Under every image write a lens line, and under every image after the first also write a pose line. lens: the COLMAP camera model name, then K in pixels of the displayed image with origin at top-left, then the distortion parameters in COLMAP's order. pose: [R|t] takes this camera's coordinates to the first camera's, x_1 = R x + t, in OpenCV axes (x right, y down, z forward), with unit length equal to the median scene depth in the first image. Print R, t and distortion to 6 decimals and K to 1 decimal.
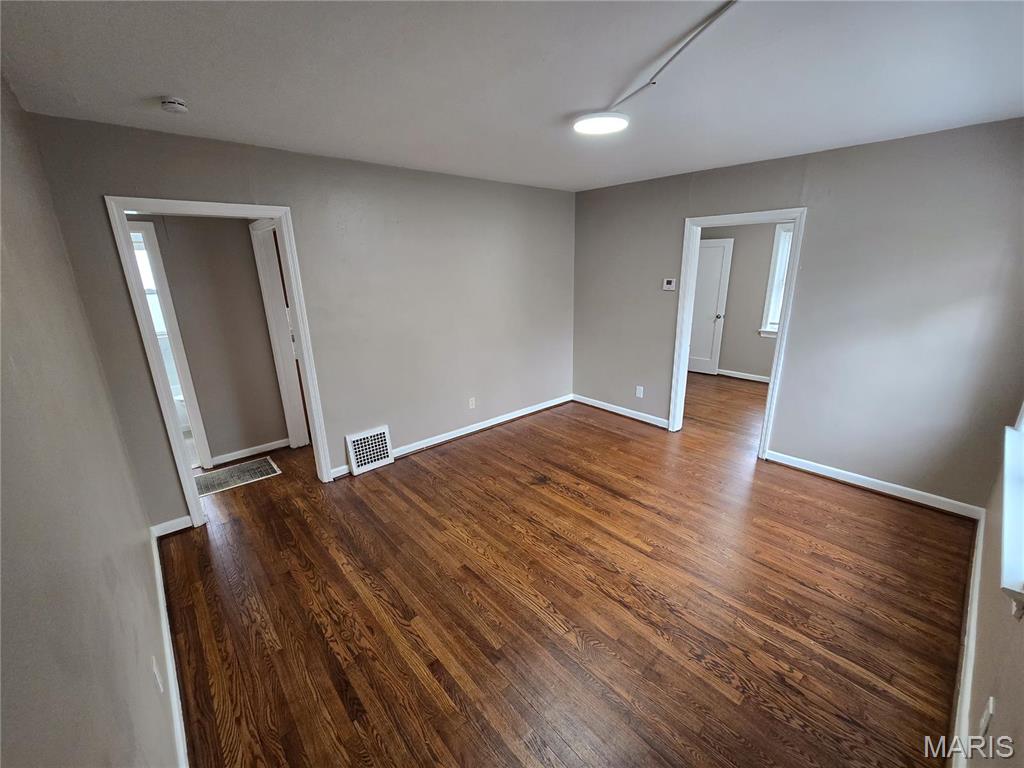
lens RADIAL K [[422.2, 0, 503.5], [0, 422.2, 382.4], [0, 0, 1]] dist [-0.001771, 0.002423]
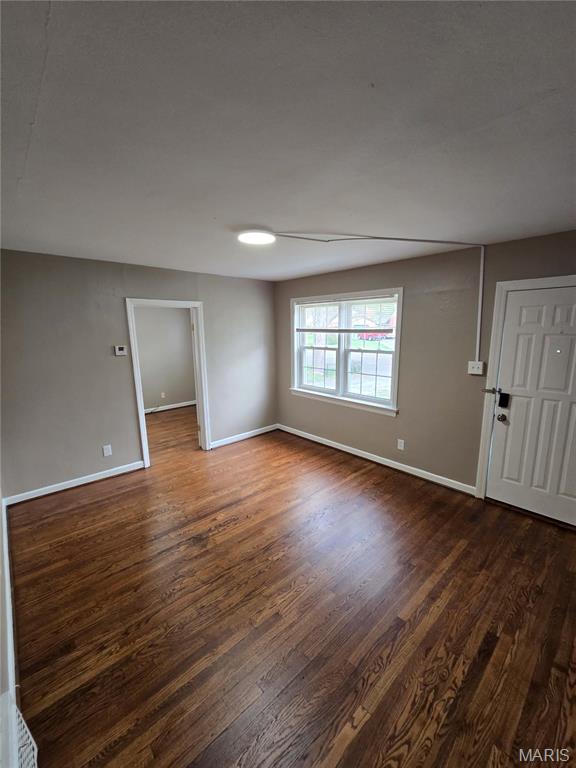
lens RADIAL K [[316.7, 0, 283.2], [0, 316.7, 382.7], [0, 0, 1]] dist [-0.001771, 0.002423]
pose [[-0.024950, -0.156031, 0.987437, -0.806515], [0.280284, 0.947036, 0.156729, -0.252490], [-0.959593, 0.280673, 0.020105, 0.912379]]
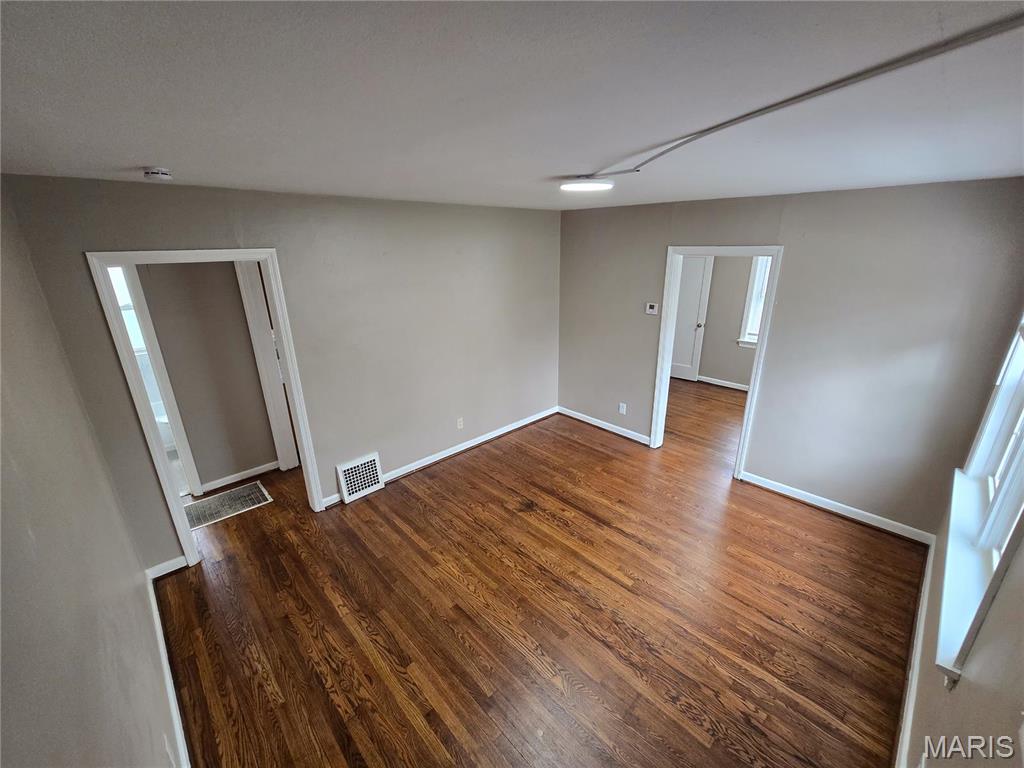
lens RADIAL K [[422.2, 0, 503.8], [0, 422.2, 381.8], [0, 0, 1]] dist [-0.001771, 0.002423]
pose [[0.999327, -0.007500, 0.035901, -0.007778], [0.005981, 0.999089, 0.042254, -0.158001], [-0.036185, -0.042011, 0.998462, -0.028671]]
